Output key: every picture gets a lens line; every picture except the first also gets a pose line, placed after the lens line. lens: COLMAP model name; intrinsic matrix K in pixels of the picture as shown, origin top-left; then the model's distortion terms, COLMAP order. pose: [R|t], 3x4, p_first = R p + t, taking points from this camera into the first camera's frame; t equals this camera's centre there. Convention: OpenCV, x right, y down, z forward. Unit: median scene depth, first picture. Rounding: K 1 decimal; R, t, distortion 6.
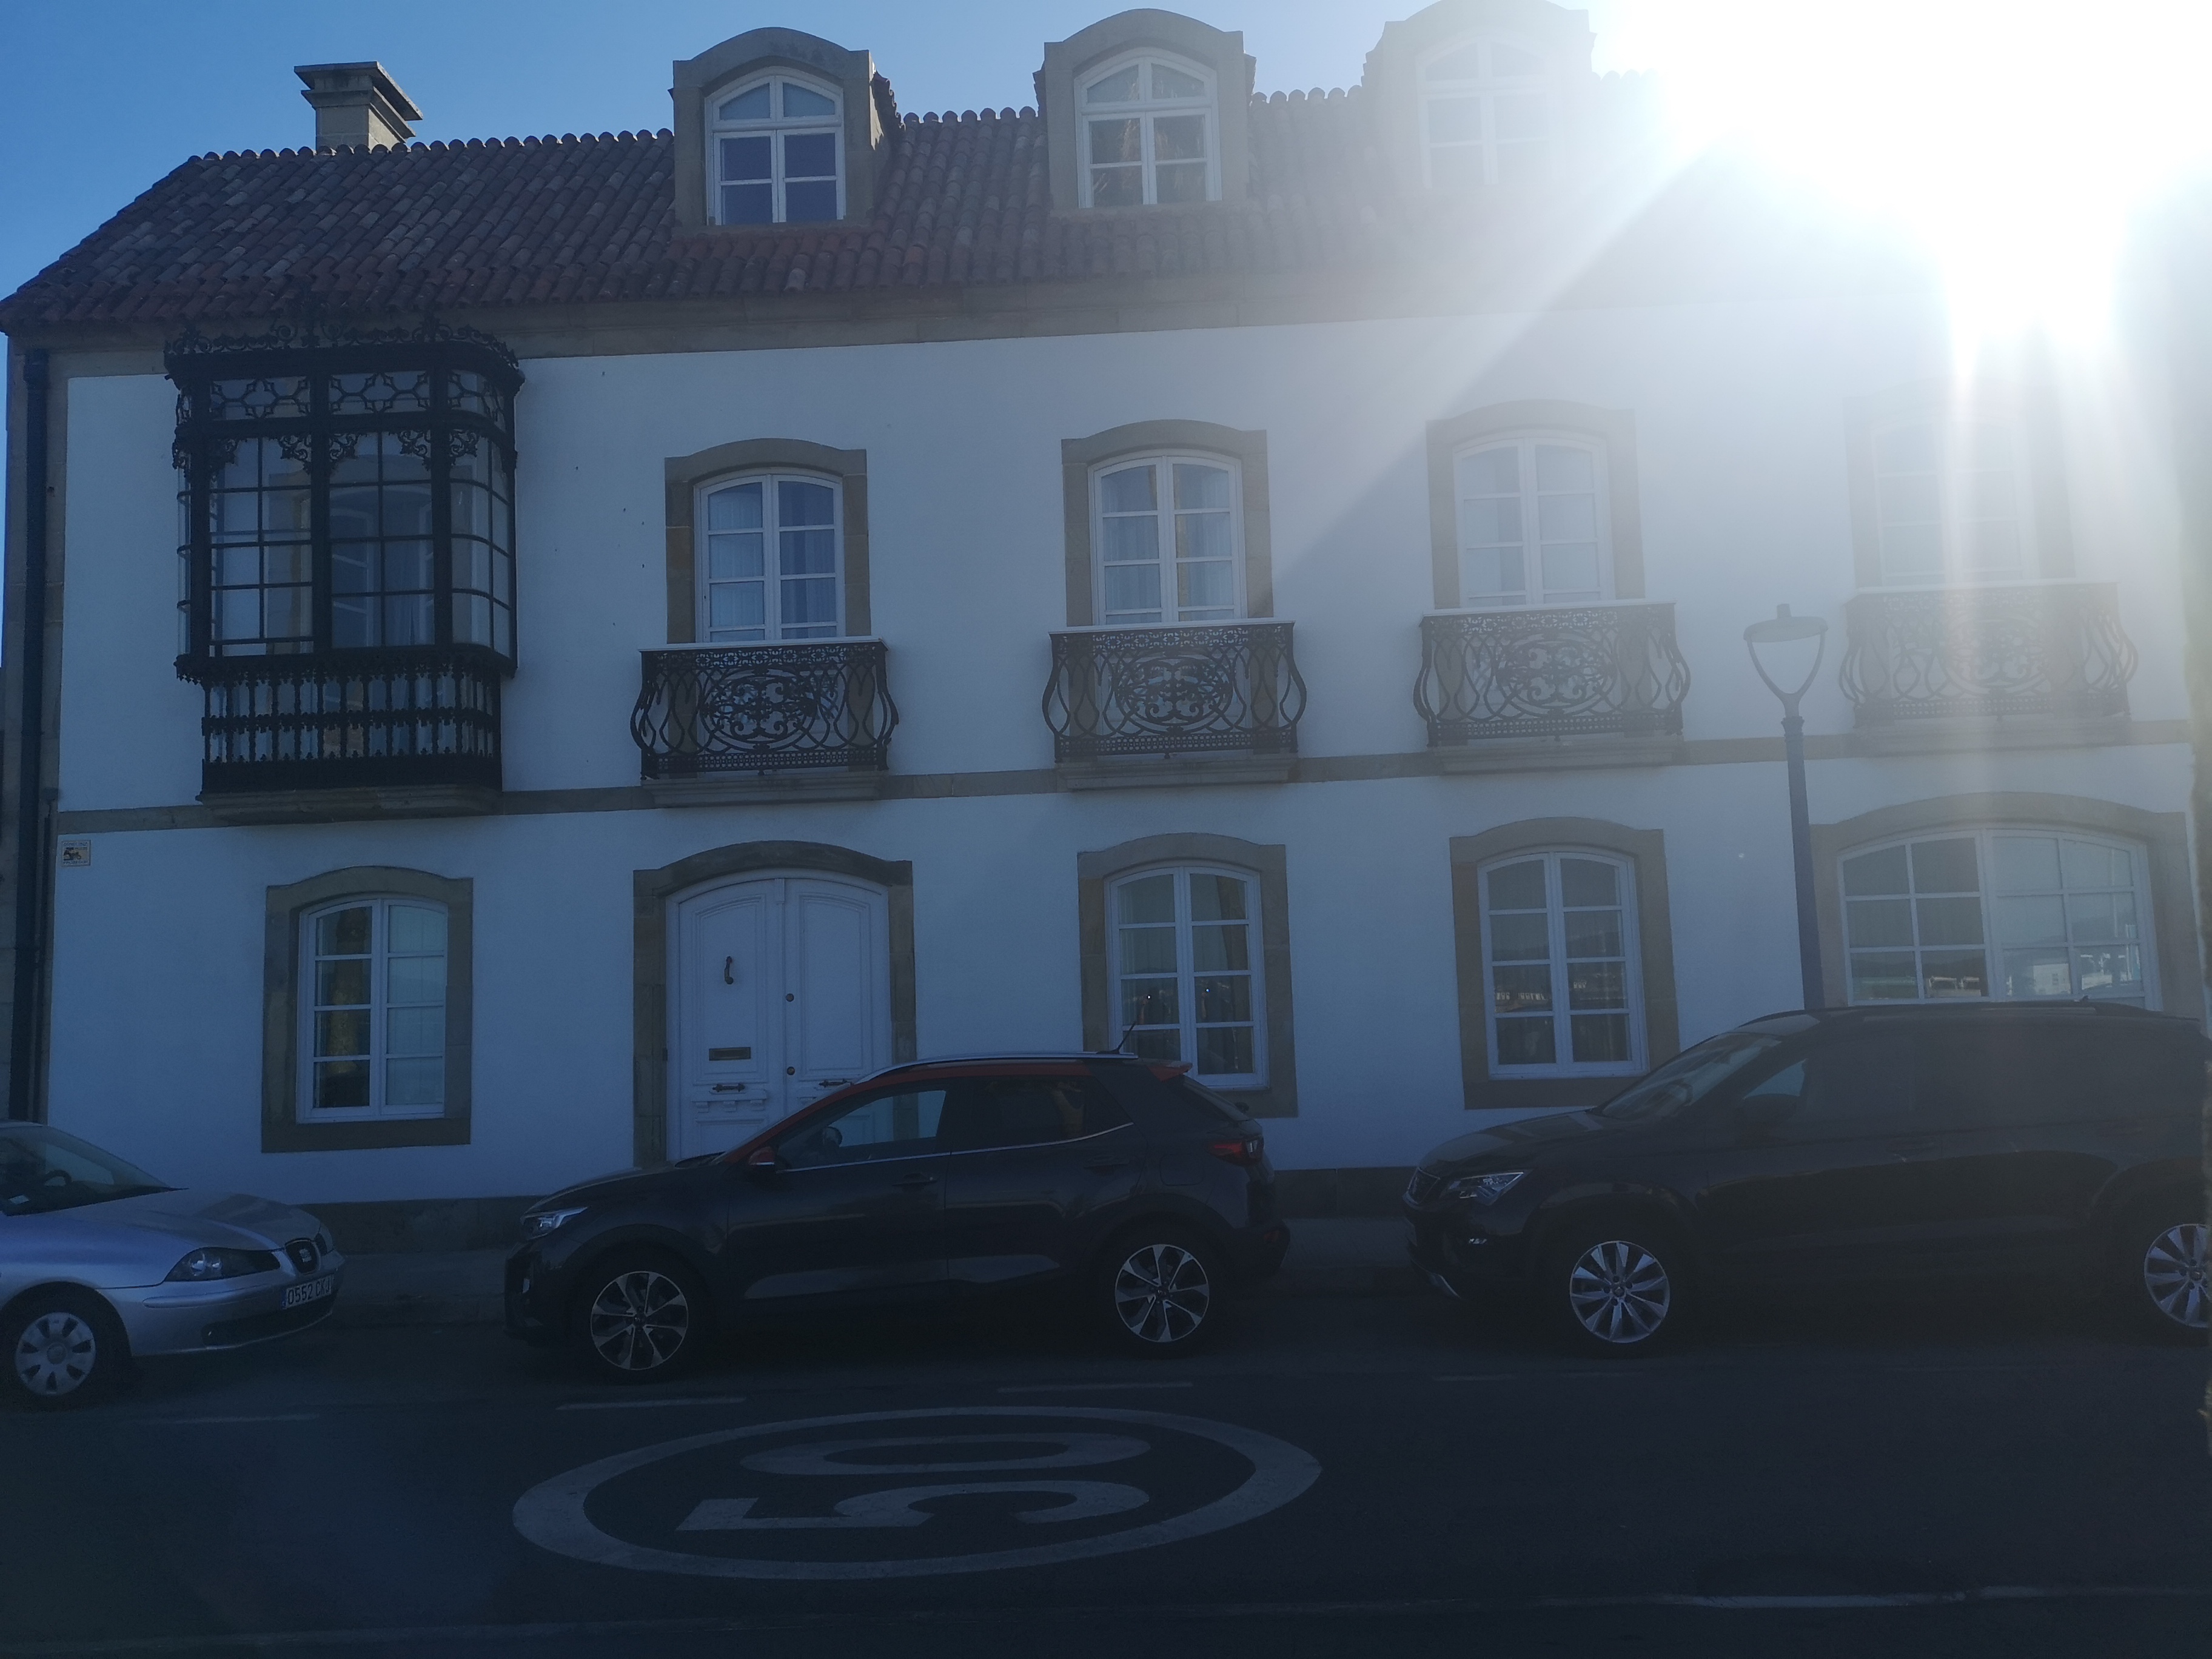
lens RADIAL K [[1681.2, 0, 1113.1], [0, 1681.2, 812.7], [0, 0, 1]] dist [0.070908, -0.056331]
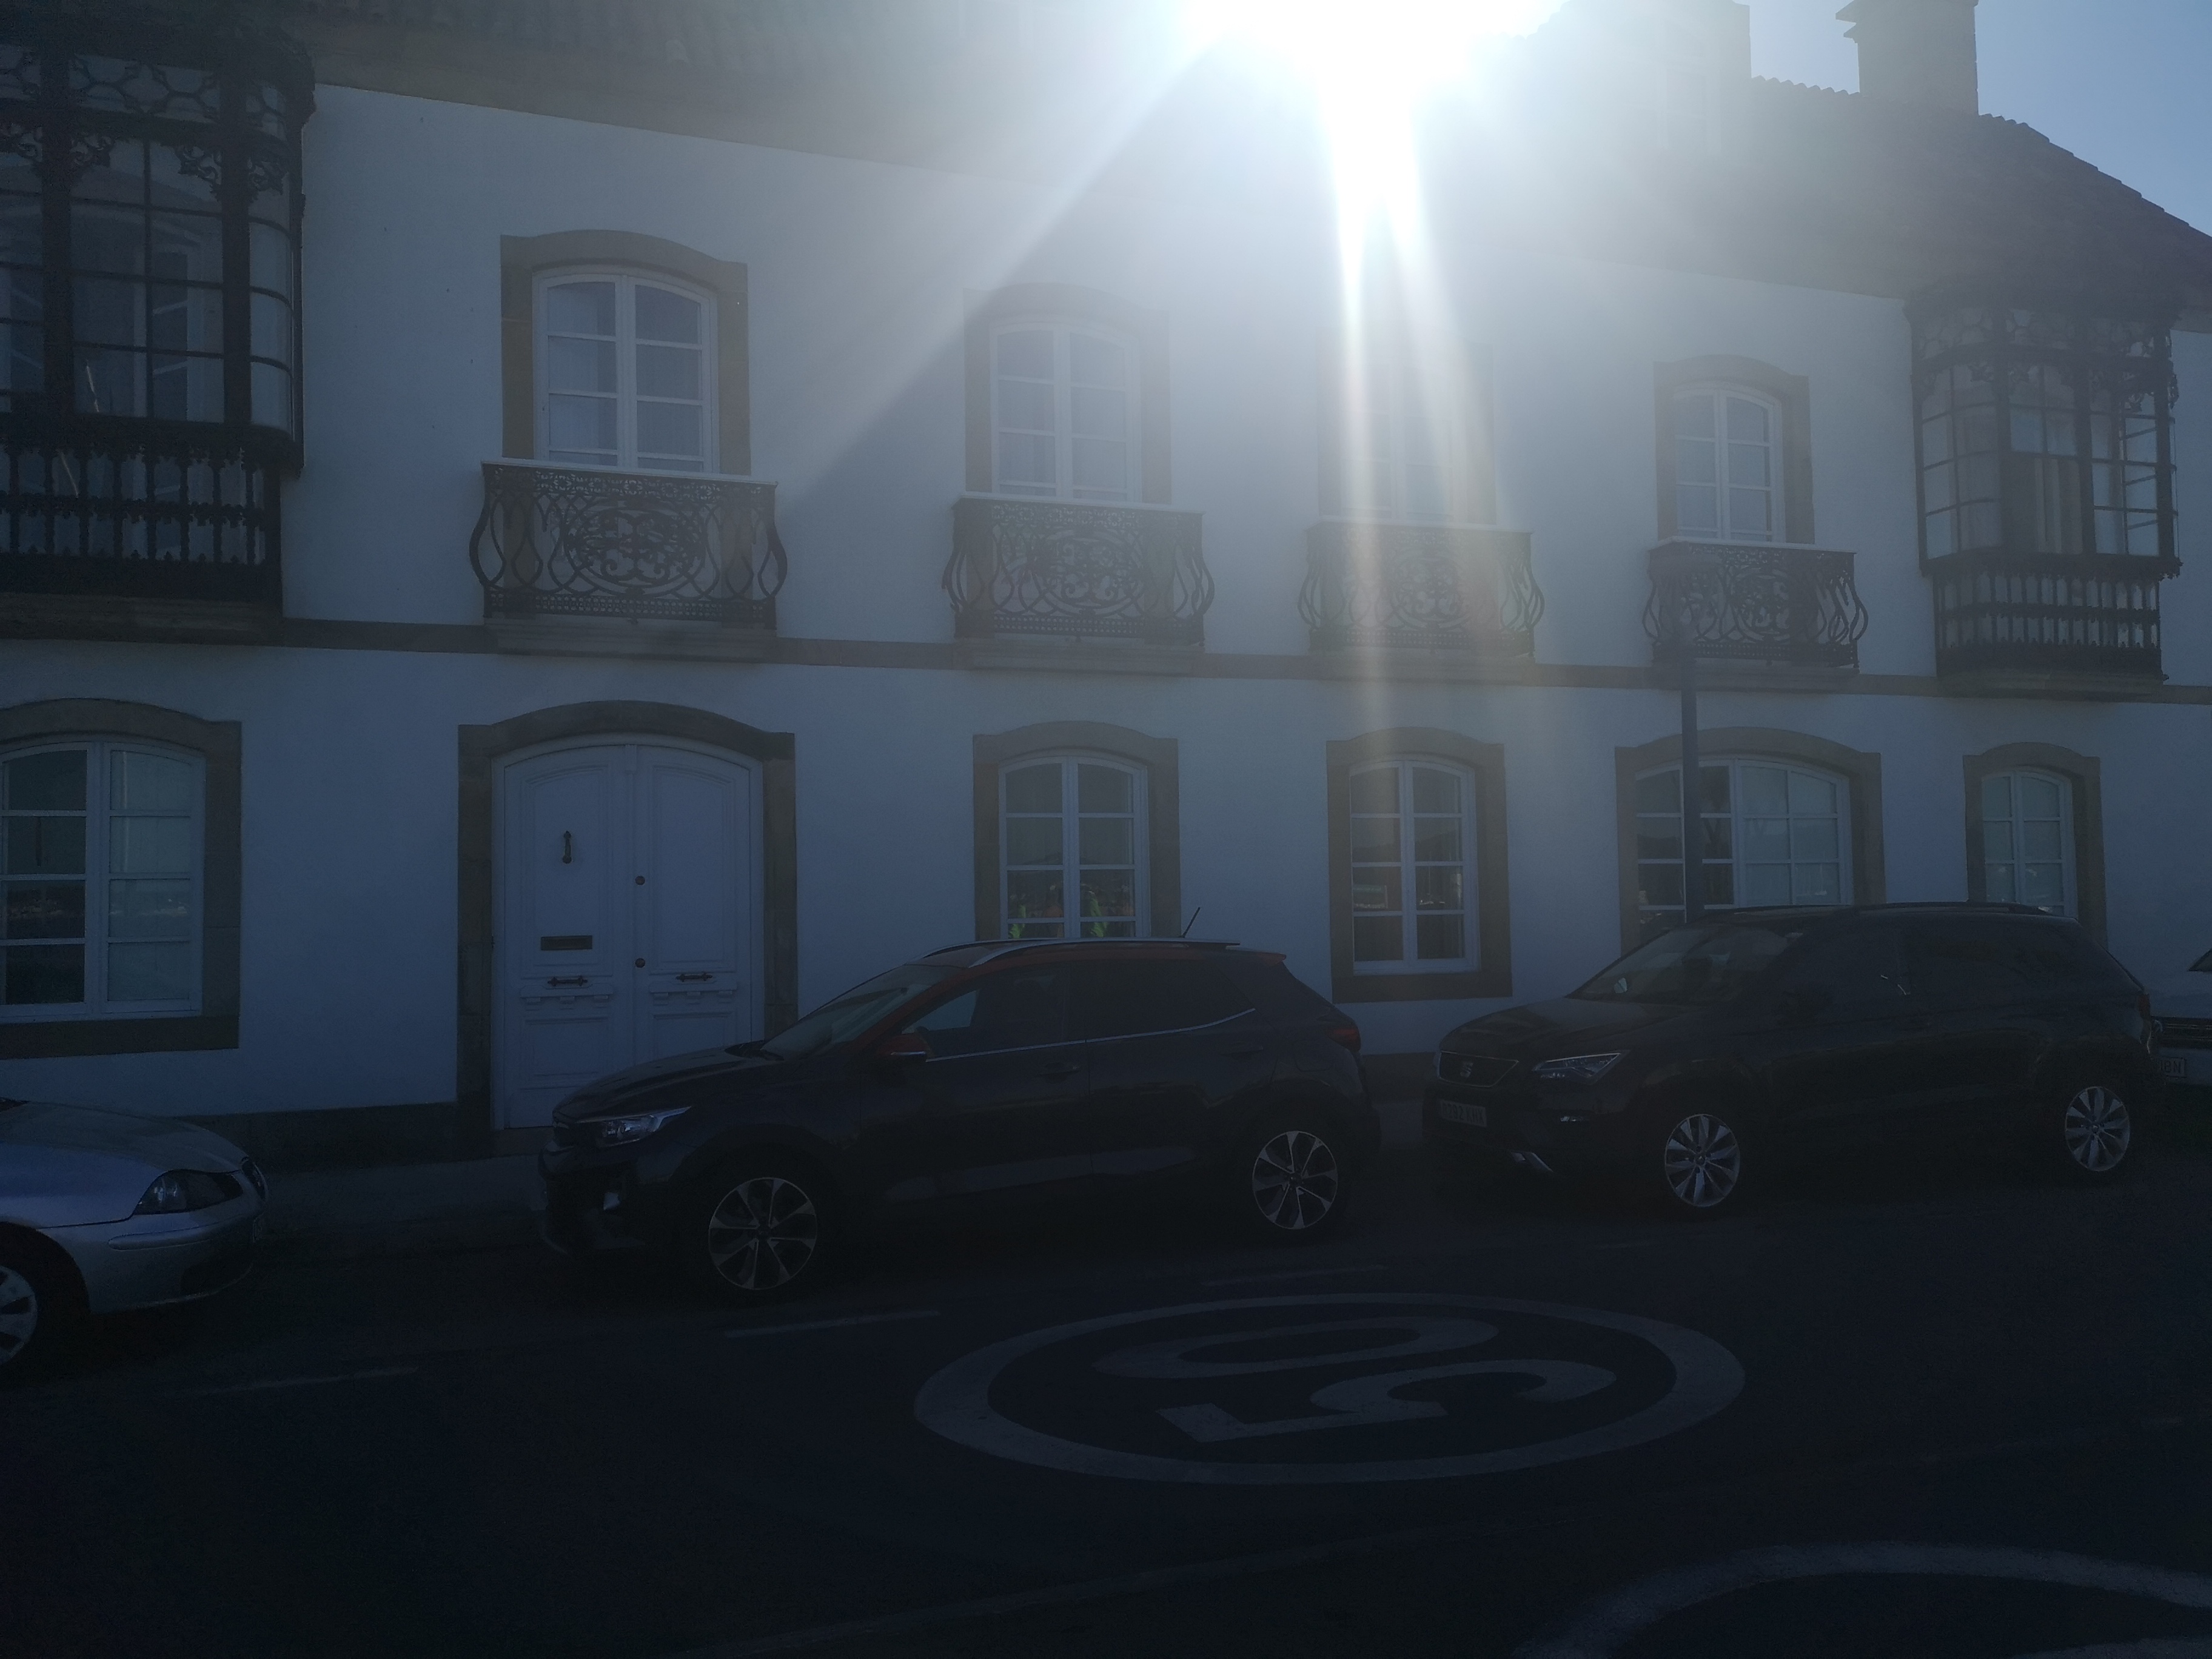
lens RADIAL K [[1681.2, 0, 1113.5], [0, 1681.2, 806.9], [0, 0, 1]] dist [0.070908, -0.056331]
pose [[0.927986, 0.041911, 0.370250, -0.295219], [-0.058103, 0.997775, 0.032683, 0.028615], [-0.368057, -0.051842, 0.928357, 0.095346]]
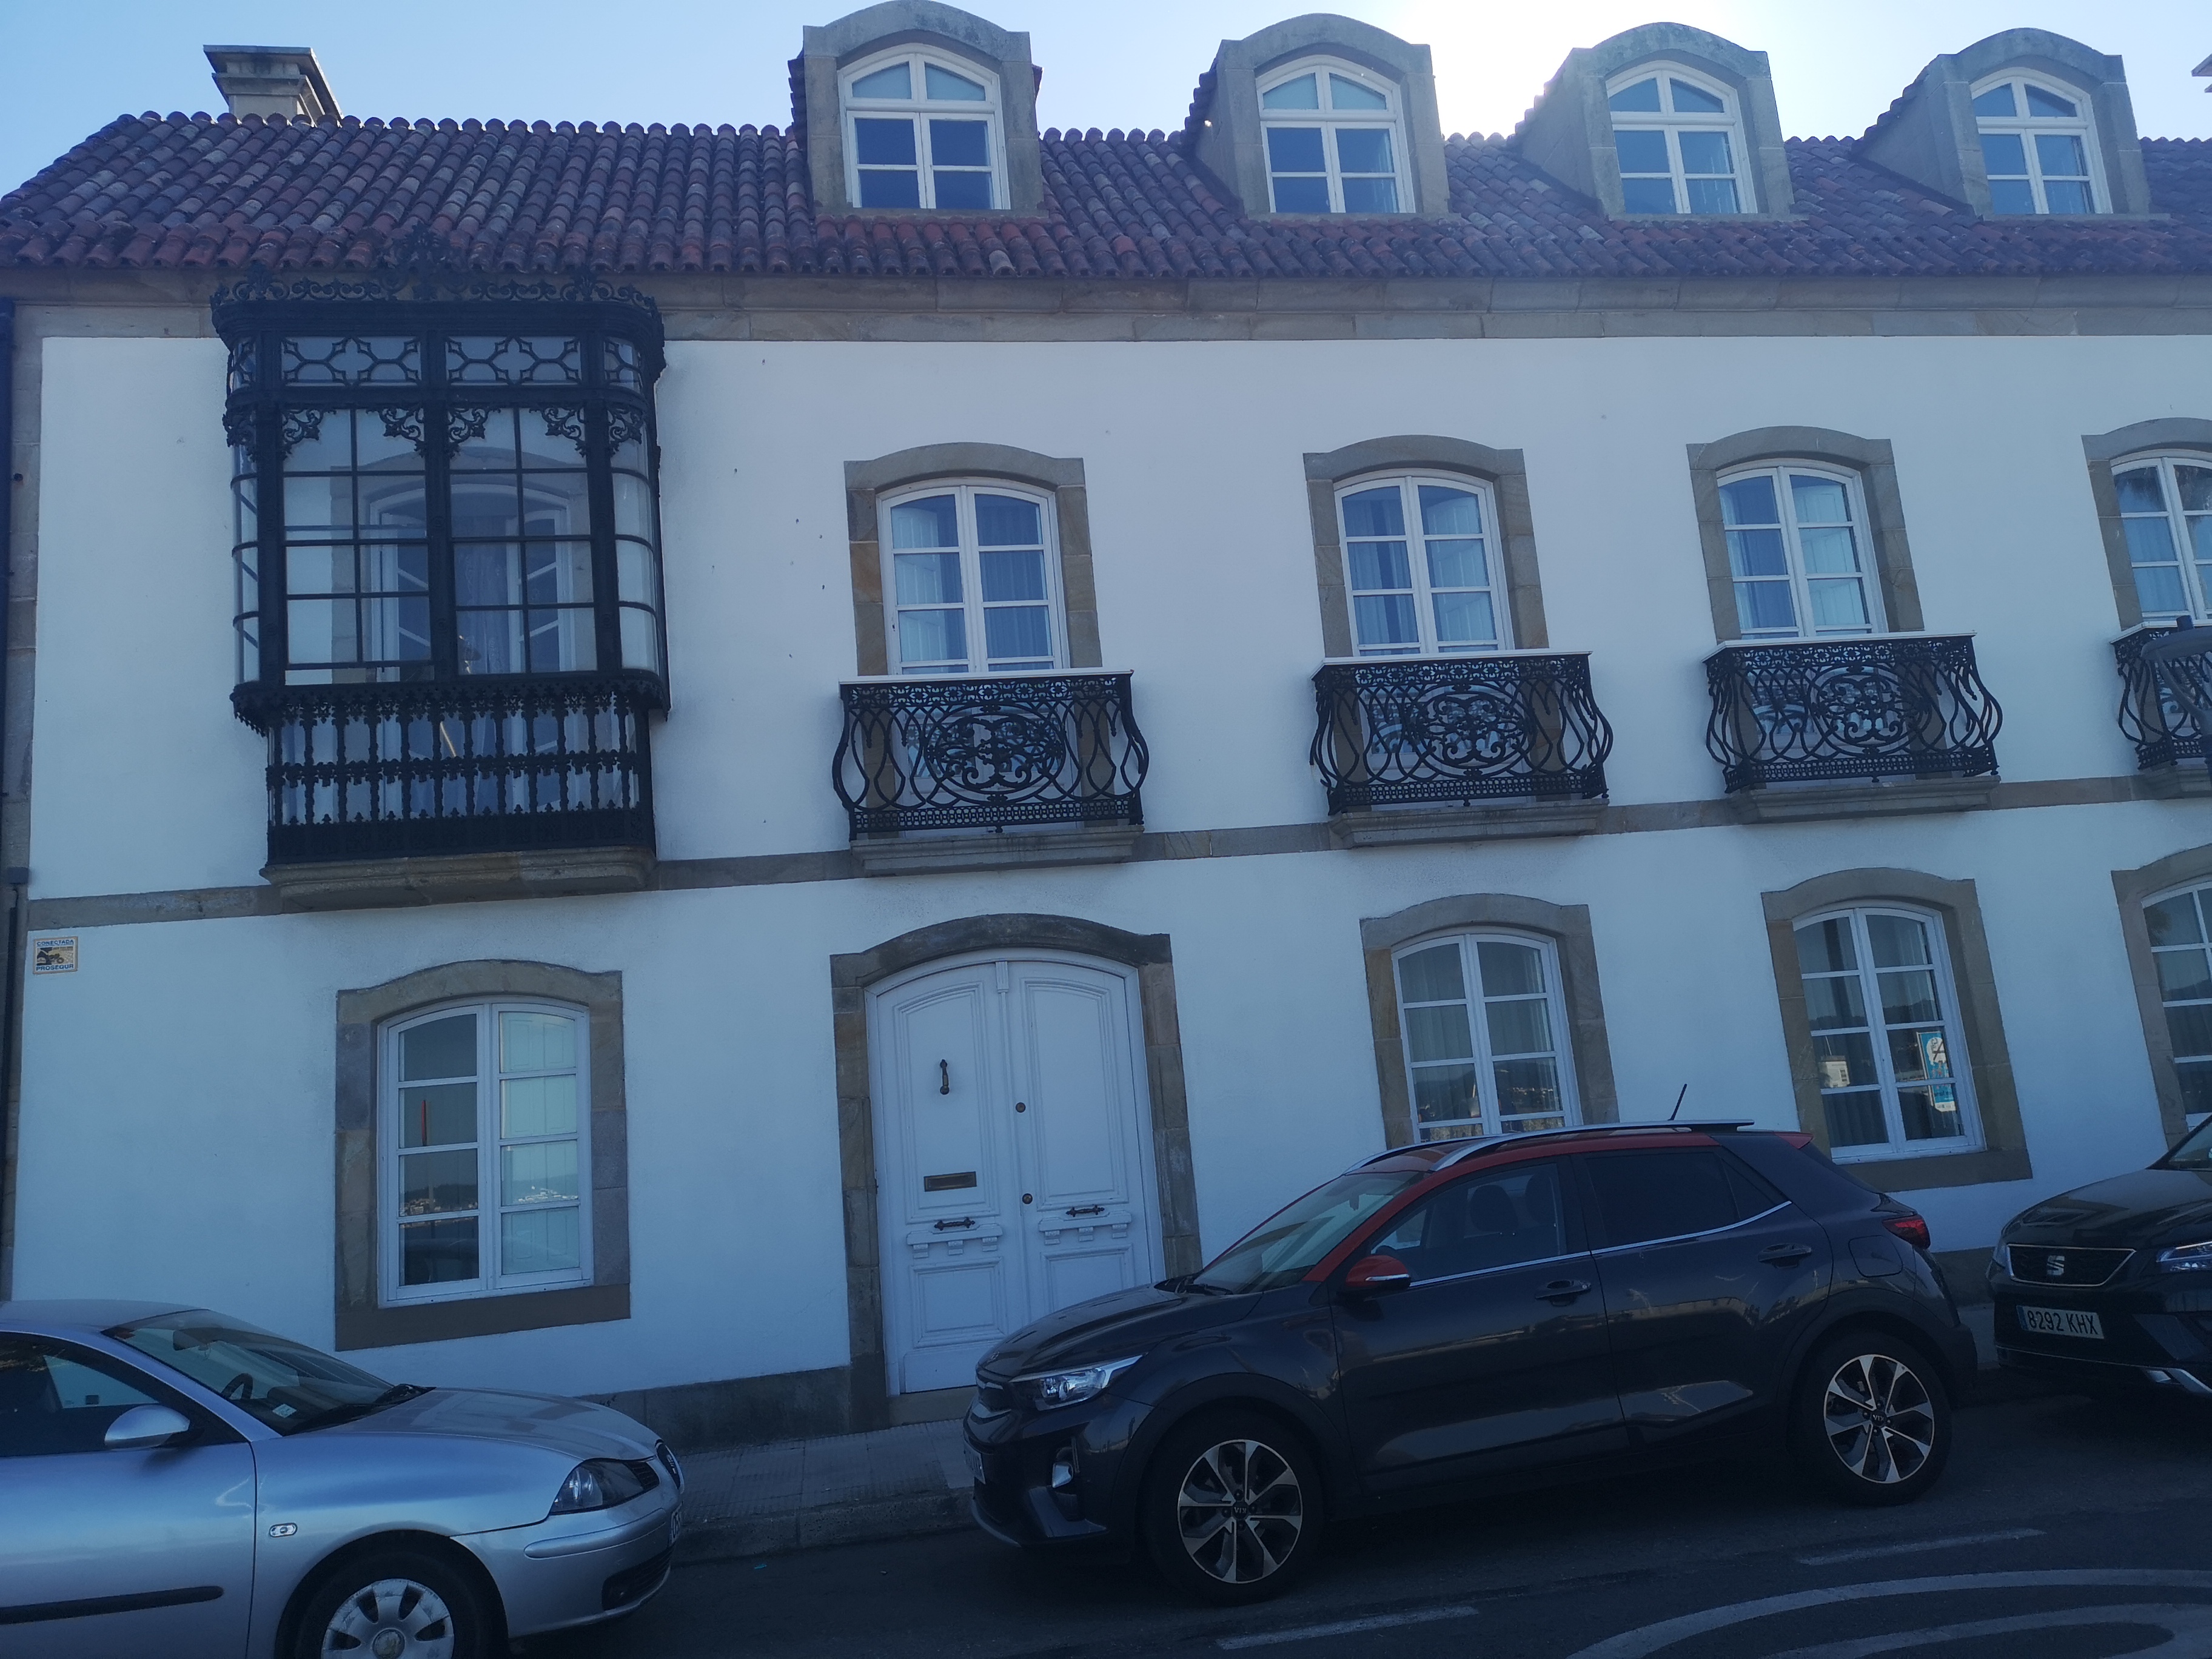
lens RADIAL K [[1681.2, 0, 1123.9], [0, 1681.2, 811.3], [0, 0, 1]] dist [0.070908, -0.056331]
pose [[0.978119, -0.009677, 0.207823, -0.316277], [0.030348, 0.994869, -0.096508, 0.048196], [-0.205823, 0.100703, 0.973394, 0.186837]]
